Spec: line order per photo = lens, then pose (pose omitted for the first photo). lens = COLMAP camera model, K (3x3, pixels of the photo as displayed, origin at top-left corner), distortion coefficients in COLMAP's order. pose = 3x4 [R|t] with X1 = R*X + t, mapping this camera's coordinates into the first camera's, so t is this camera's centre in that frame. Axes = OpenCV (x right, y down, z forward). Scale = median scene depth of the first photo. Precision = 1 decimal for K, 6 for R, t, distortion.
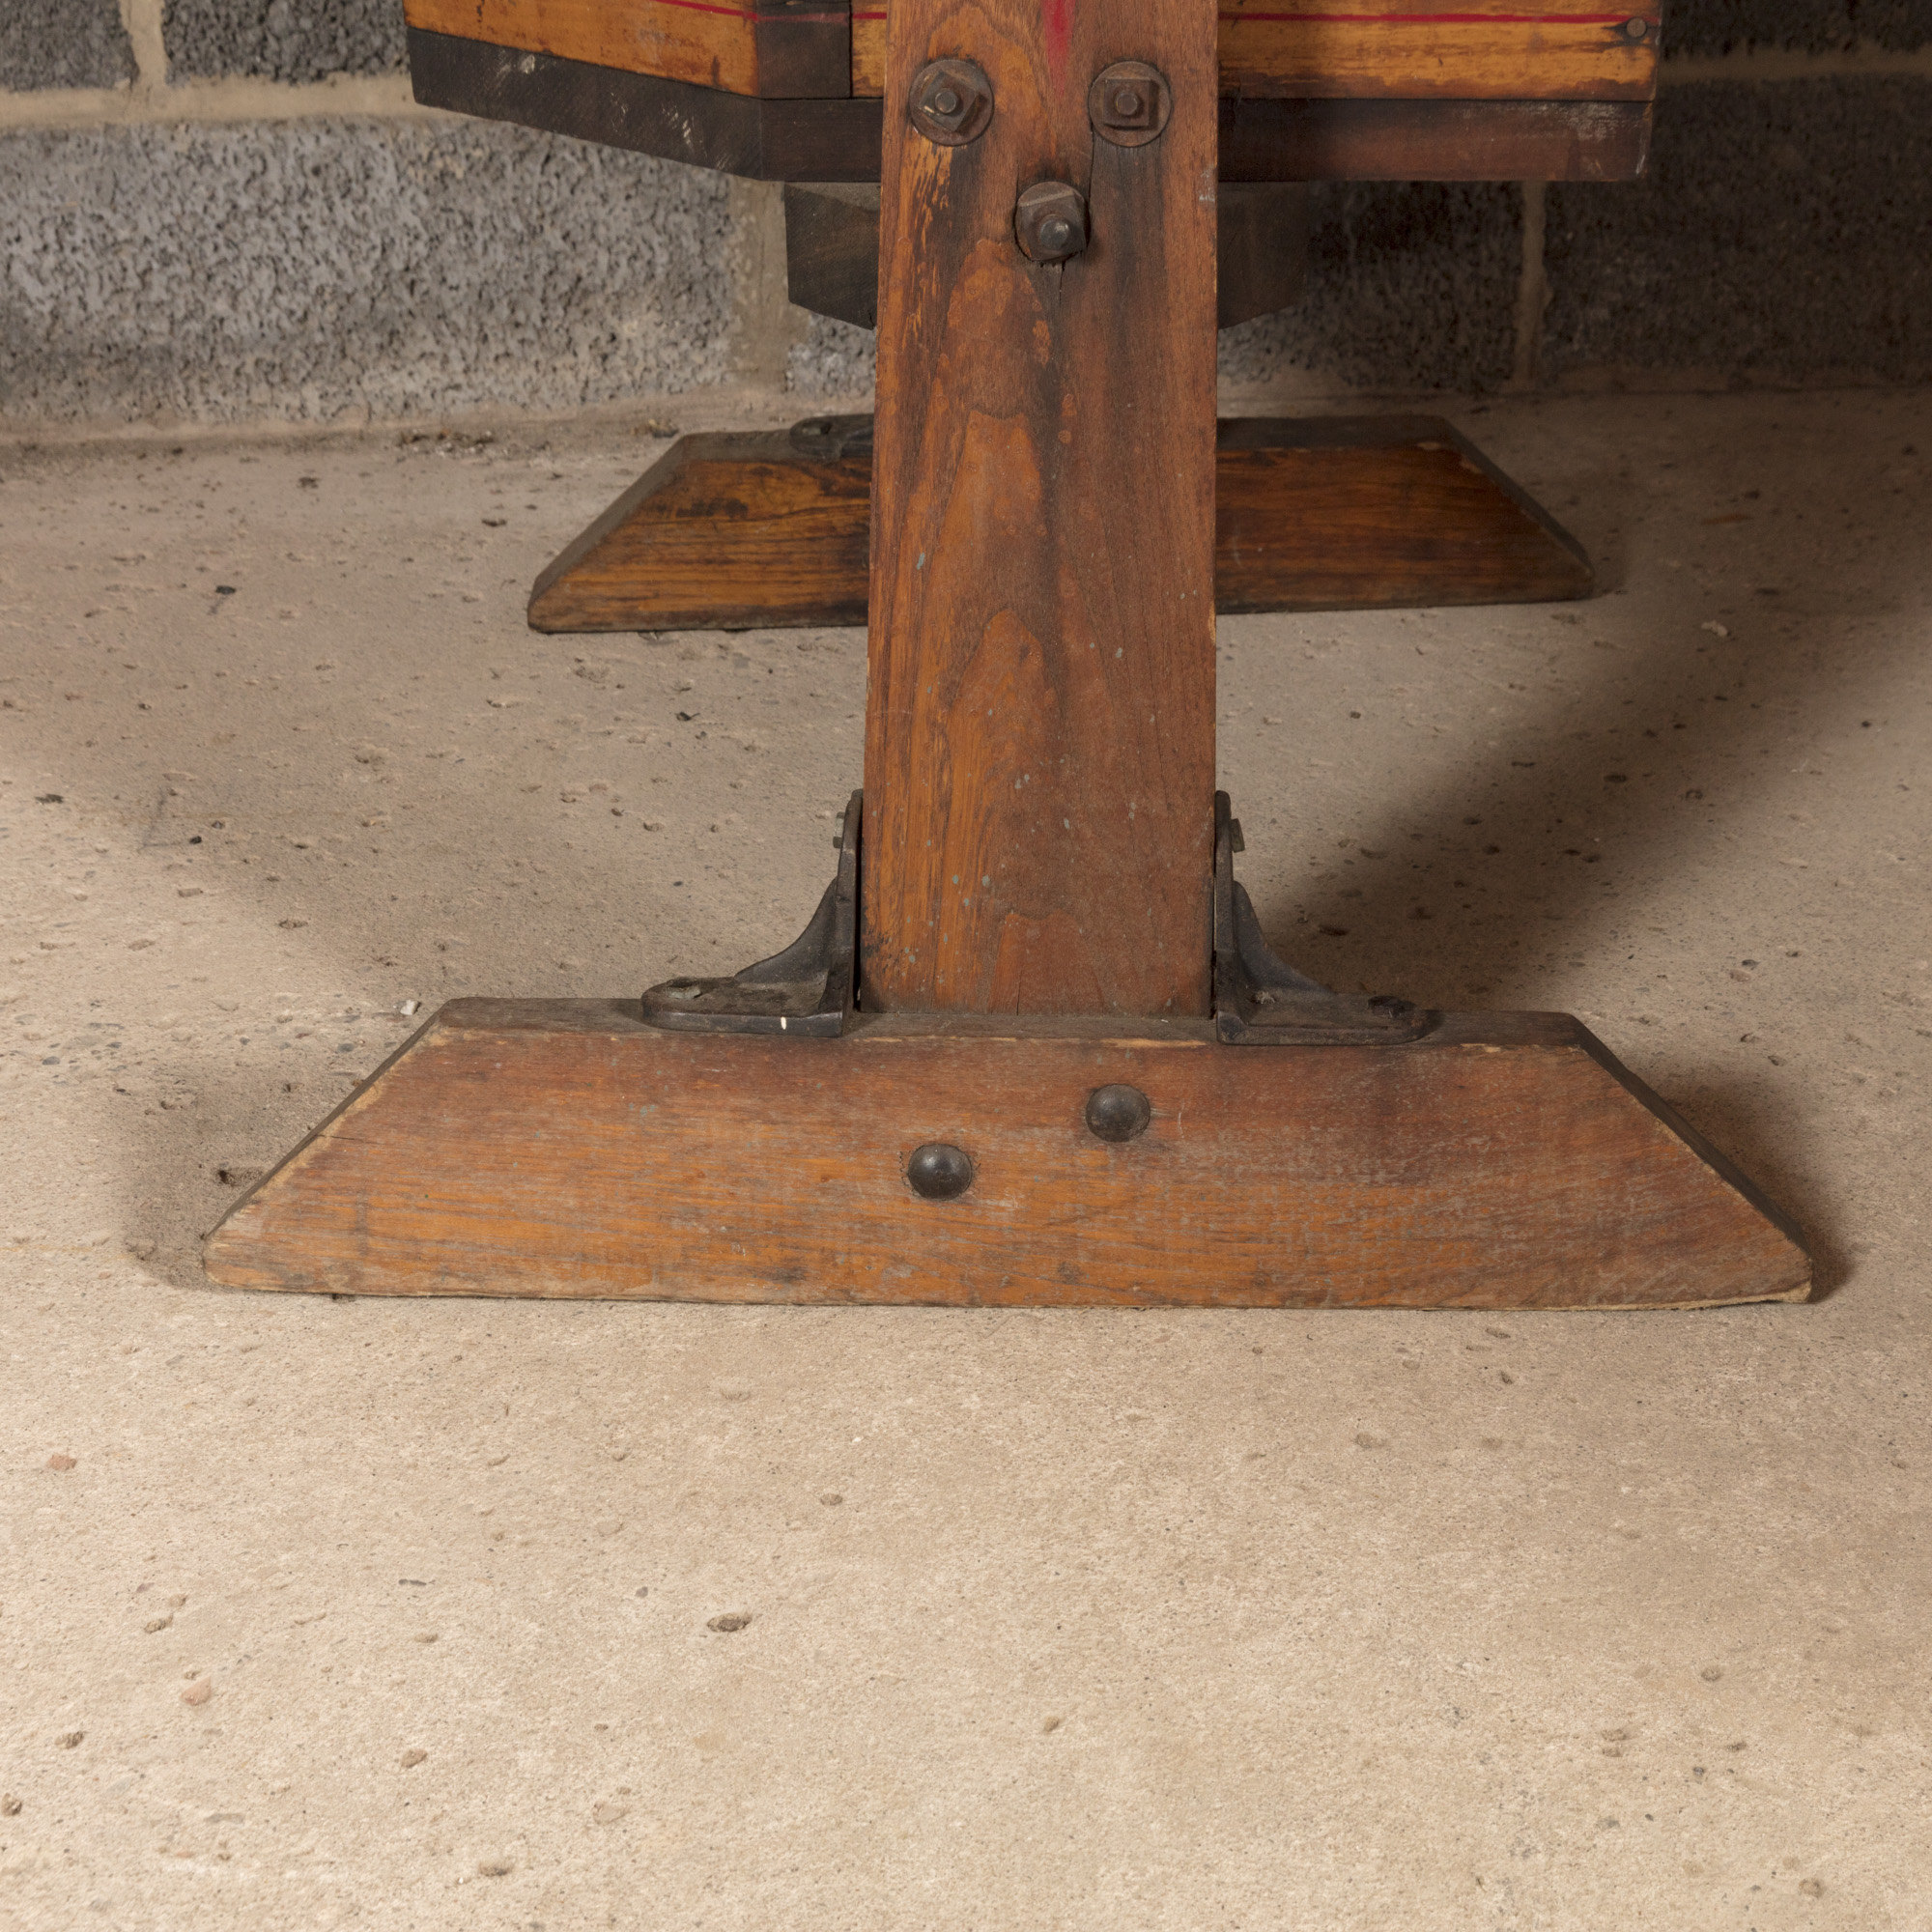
lens RADIAL K [[3370.7, 0, 1100.6], [0, 3370.7, 953.1], [0, 0, 1]] dist [-0.029192, 0.086500]
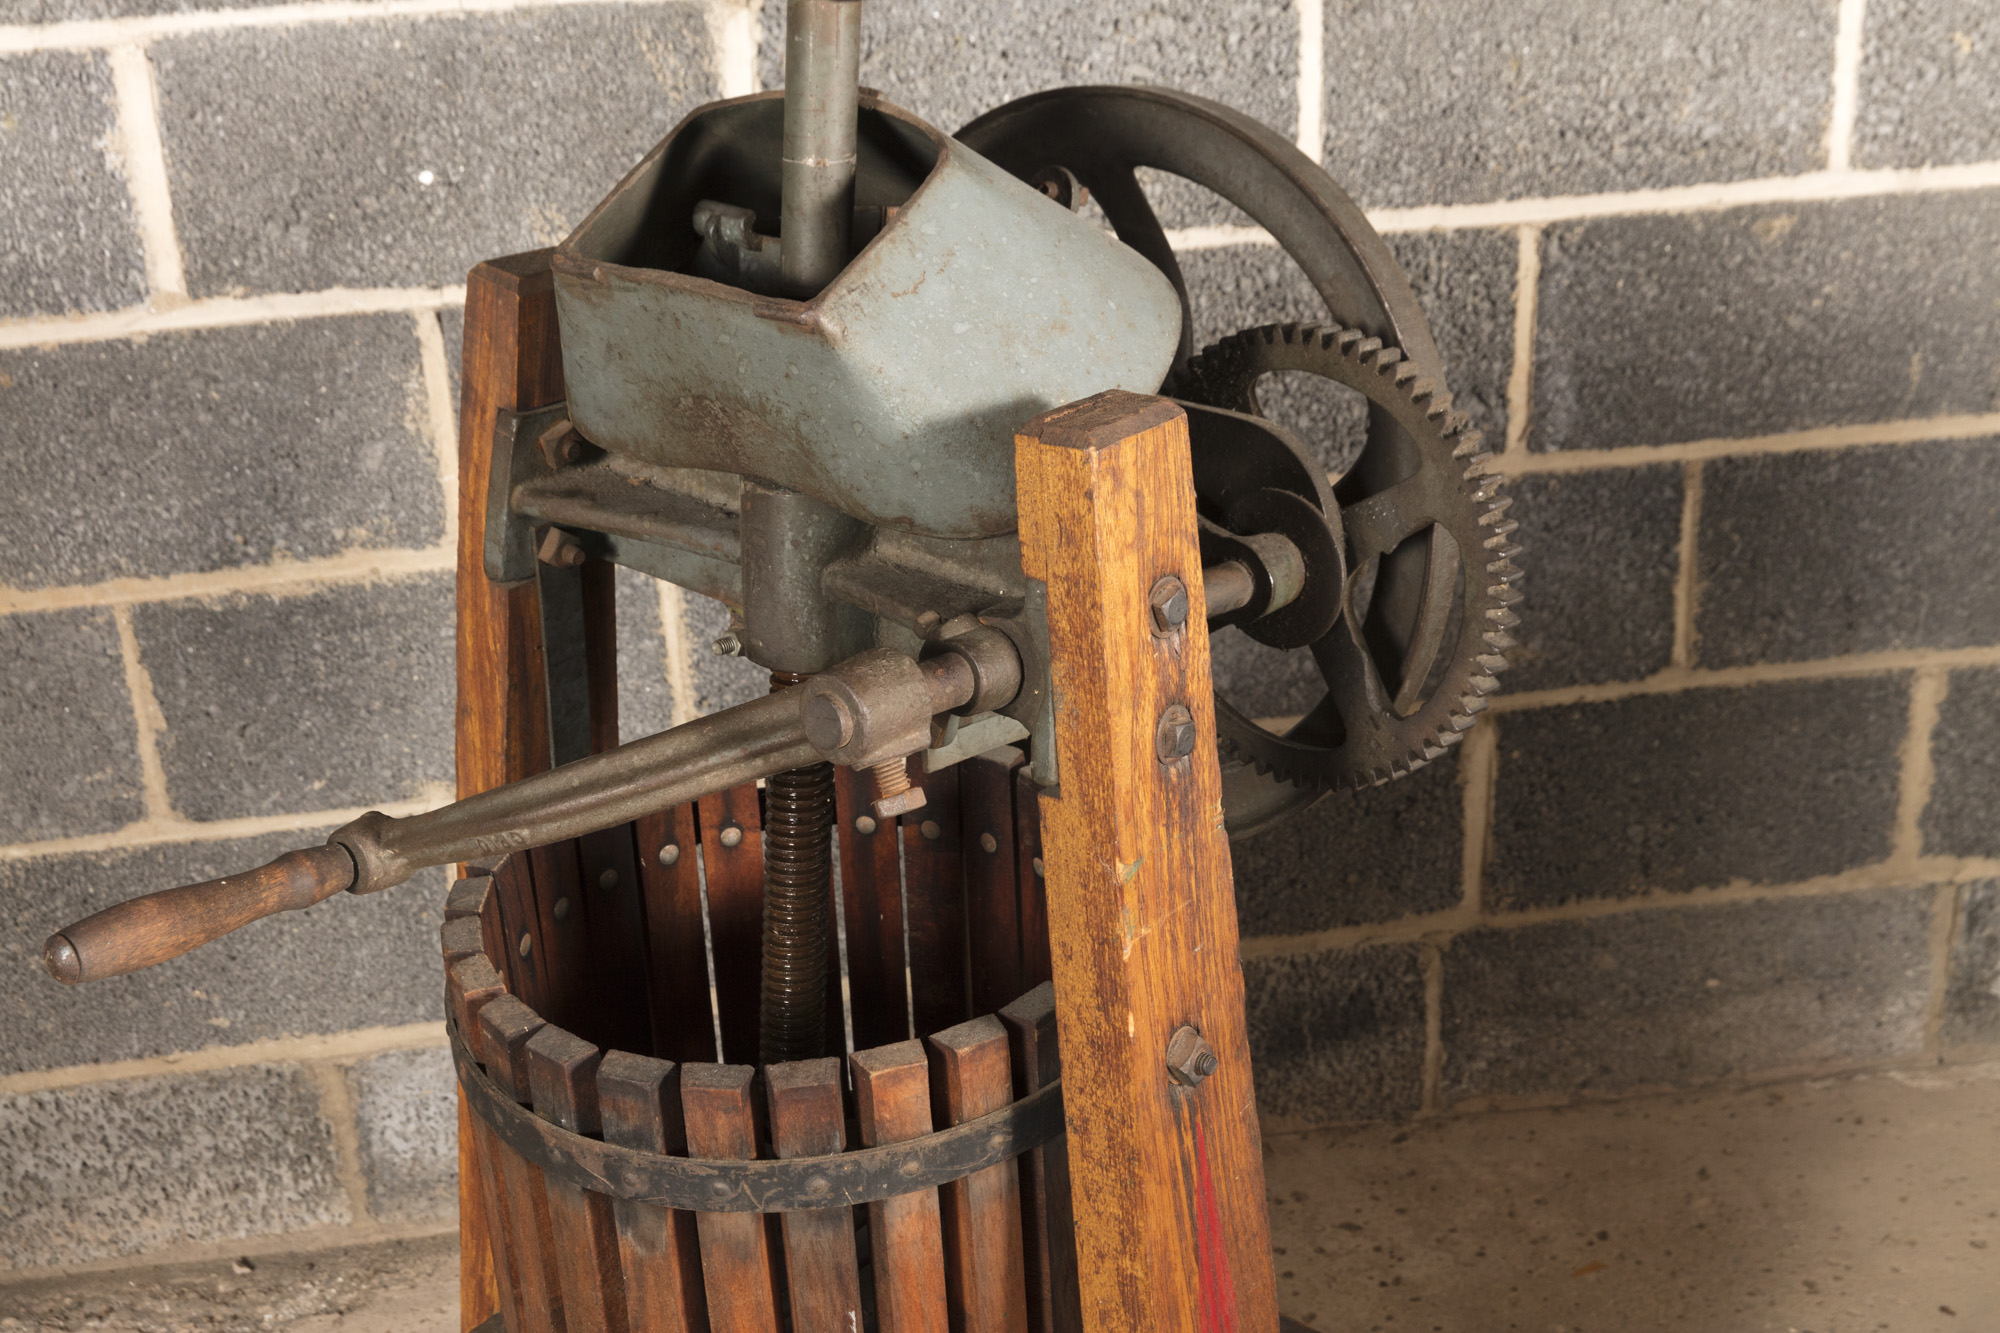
lens RADIAL K [[2690.8, 0, 1000.0], [0, 2690.8, 666.5], [0, 0, 1]] dist [-0.019741, 0.085776]
pose [[0.998322, -0.051680, 0.026139, -0.082069], [0.052517, 0.998094, -0.032414, -0.352258], [-0.024414, 0.033733, 0.999133, -0.157523]]
